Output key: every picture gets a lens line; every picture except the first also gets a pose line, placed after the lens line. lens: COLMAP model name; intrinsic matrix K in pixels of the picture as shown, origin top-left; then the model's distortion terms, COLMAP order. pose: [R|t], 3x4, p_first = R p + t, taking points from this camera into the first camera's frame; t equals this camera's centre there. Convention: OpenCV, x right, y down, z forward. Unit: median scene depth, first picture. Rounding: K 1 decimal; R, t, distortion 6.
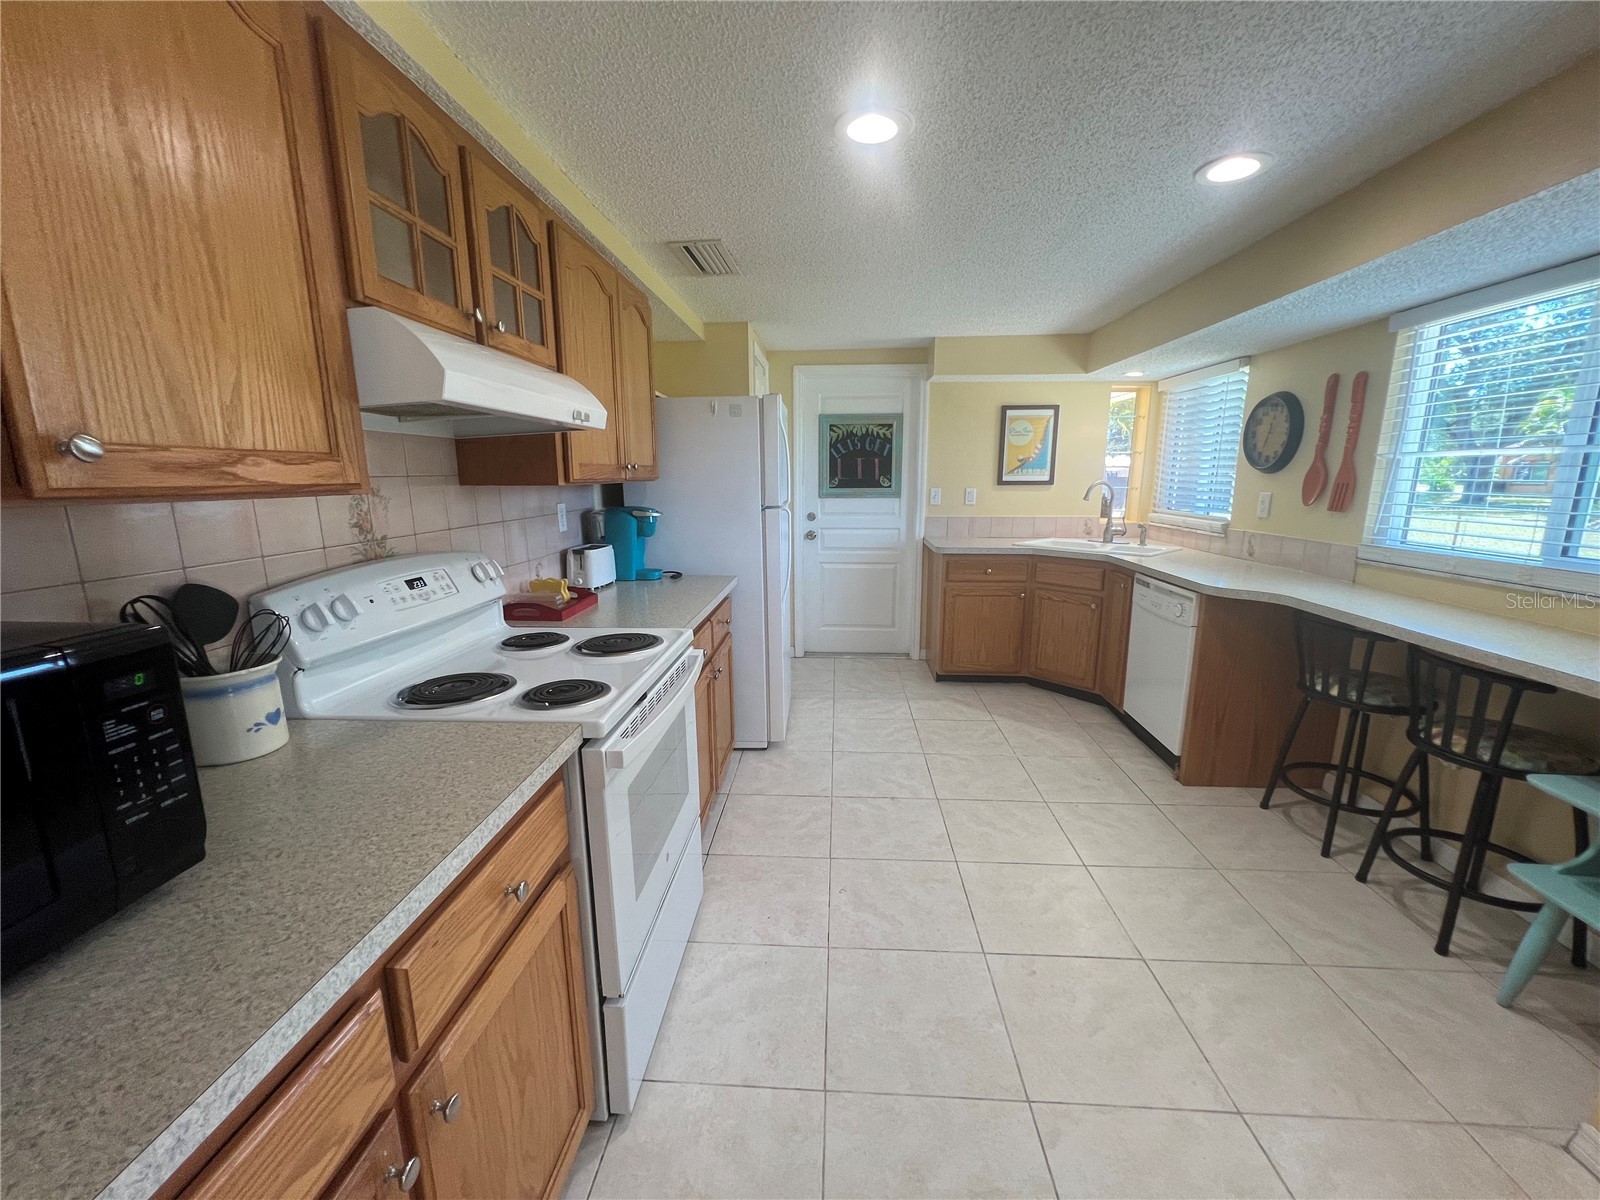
lens RADIAL K [[643.1, 0, 798.9], [0, 643.1, 603.9], [0, 0, 1]] dist [-0.002395, 0.000896]
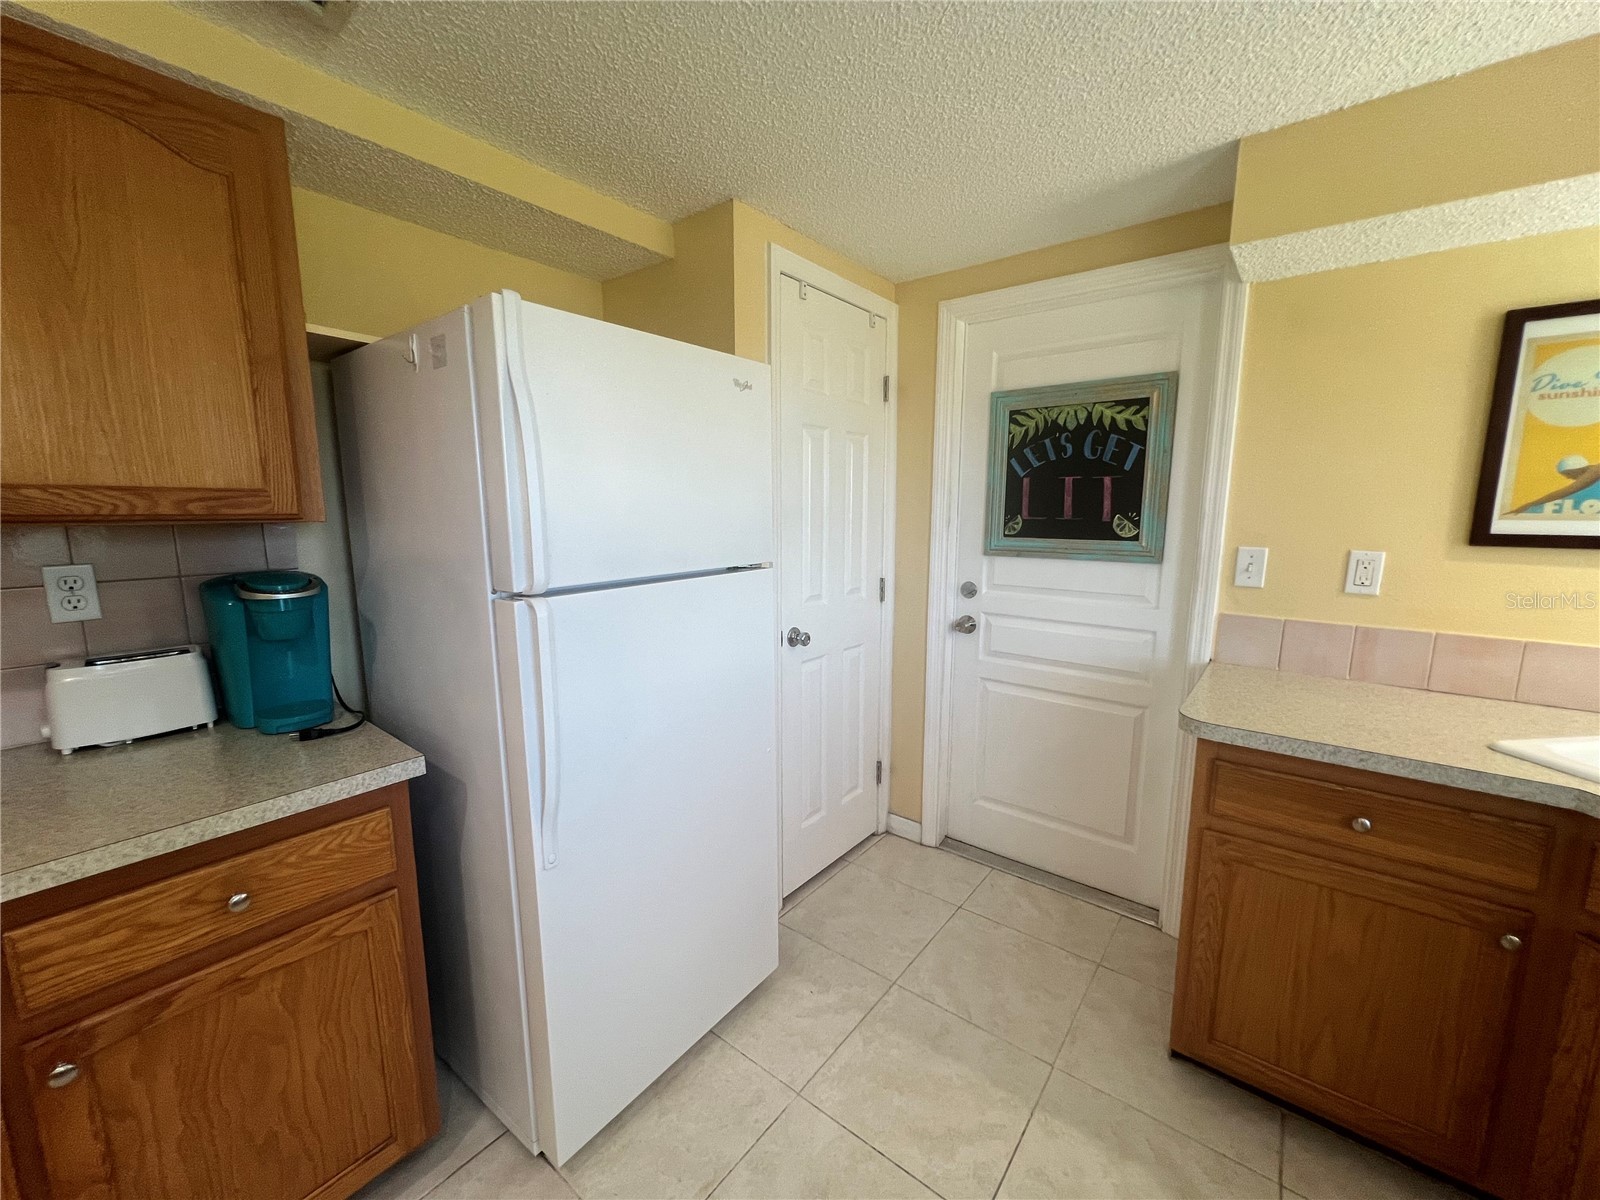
lens RADIAL K [[640.6, 0, 801.7], [0, 640.6, 603.4], [0, 0, 1]] dist [-0.002155, 0.001123]
pose [[0.823512, 0.090846, -0.559977, 0.276303], [-0.118280, 0.992897, -0.012865, -0.140619], [0.554831, 0.076829, 0.828408, 0.683185]]
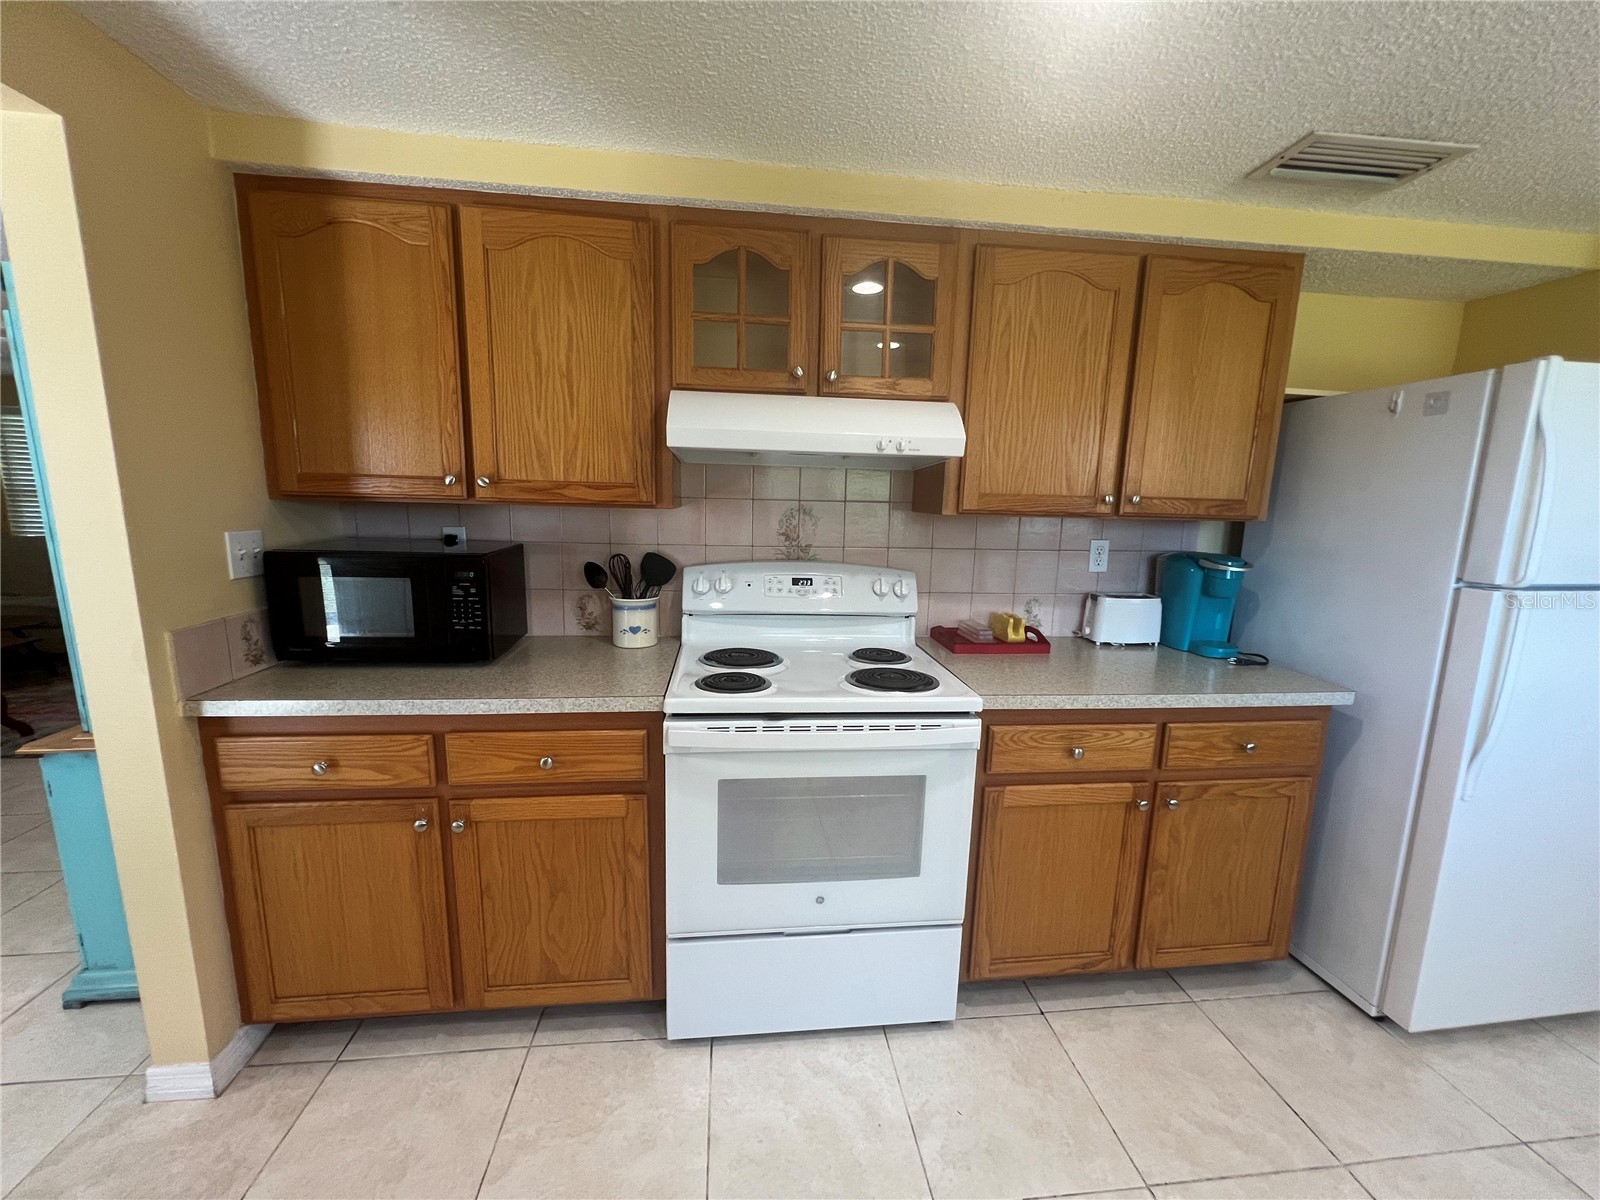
lens RADIAL K [[643.1, 0, 797.8], [0, 643.1, 603.6], [0, 0, 1]] dist [-0.002395, 0.000896]
pose [[0.173142, 0.173605, -0.969476, 0.311953], [-0.221267, 0.966036, 0.133472, -0.074352], [0.959720, 0.191403, 0.205674, 0.335319]]
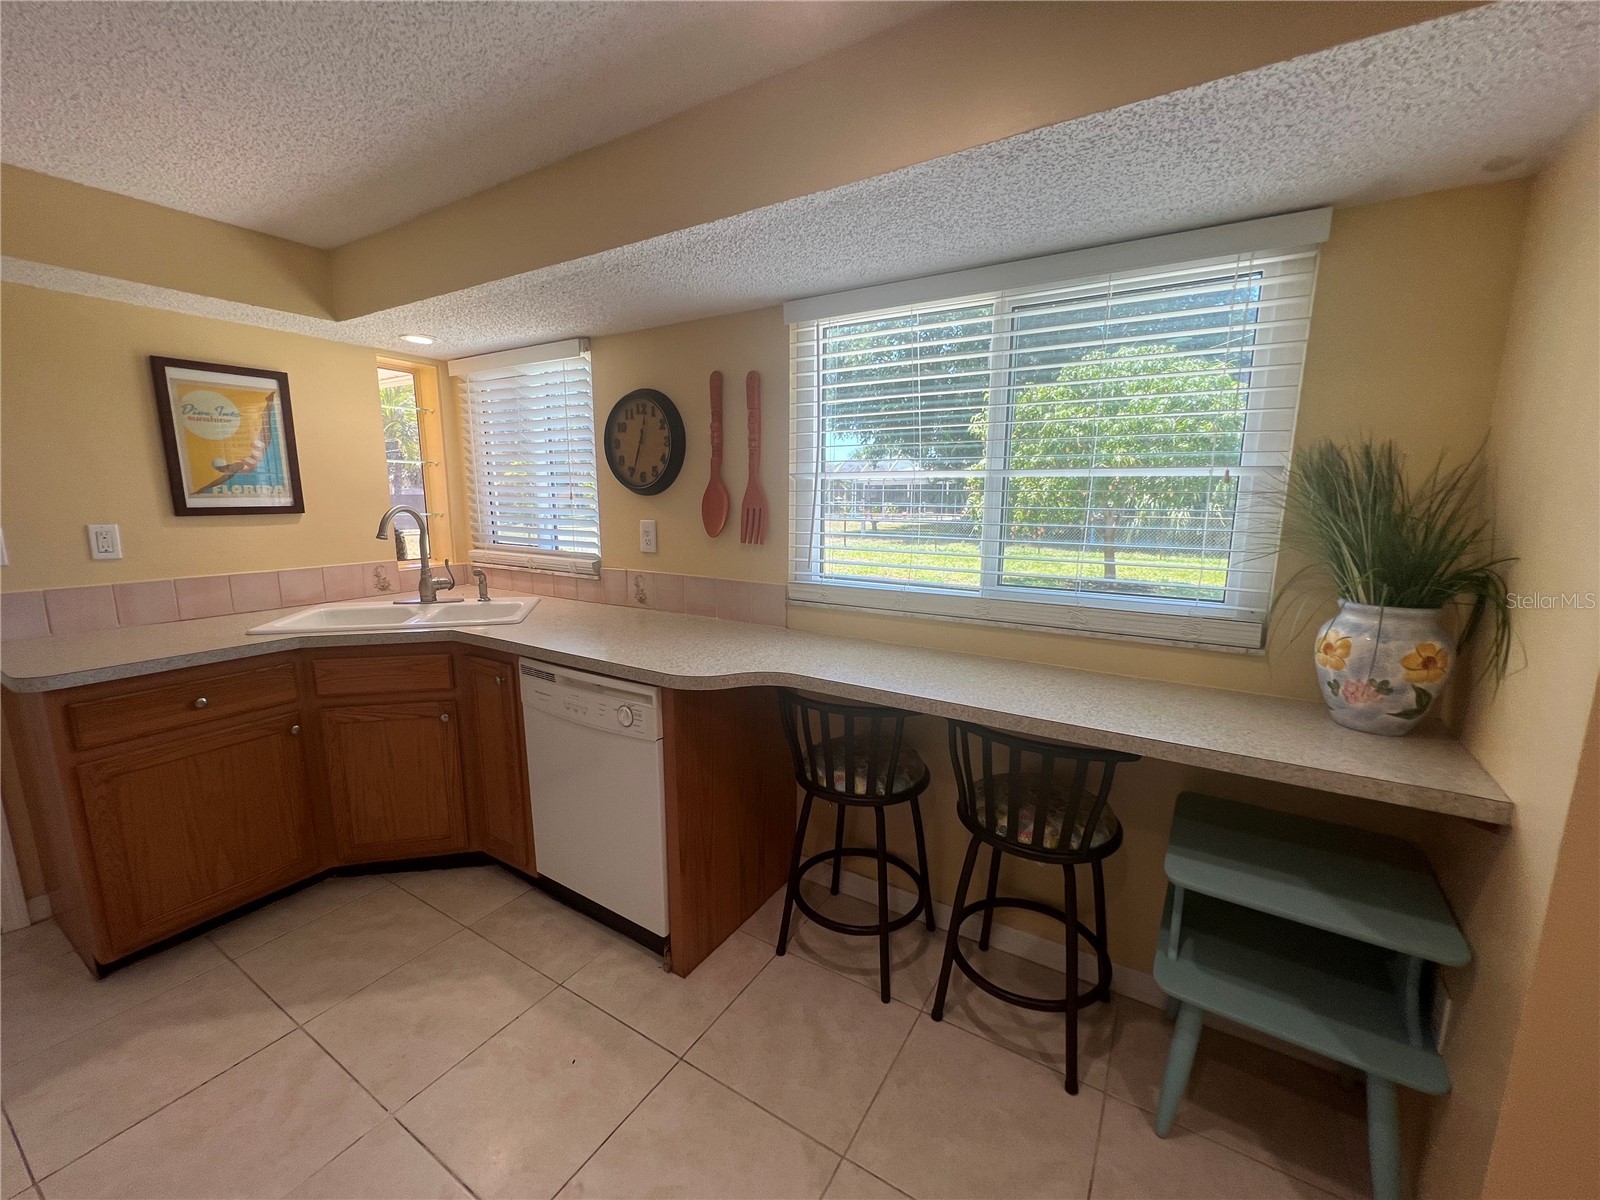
lens RADIAL K [[643.1, 0, 804.2], [0, 643.1, 604.7], [0, 0, 1]] dist [-0.002395, 0.000896]
pose [[0.470673, -0.147094, 0.869960, 0.124000], [0.168733, 0.982813, 0.074886, -0.094563], [-0.866023, 0.111544, 0.487403, 0.448180]]
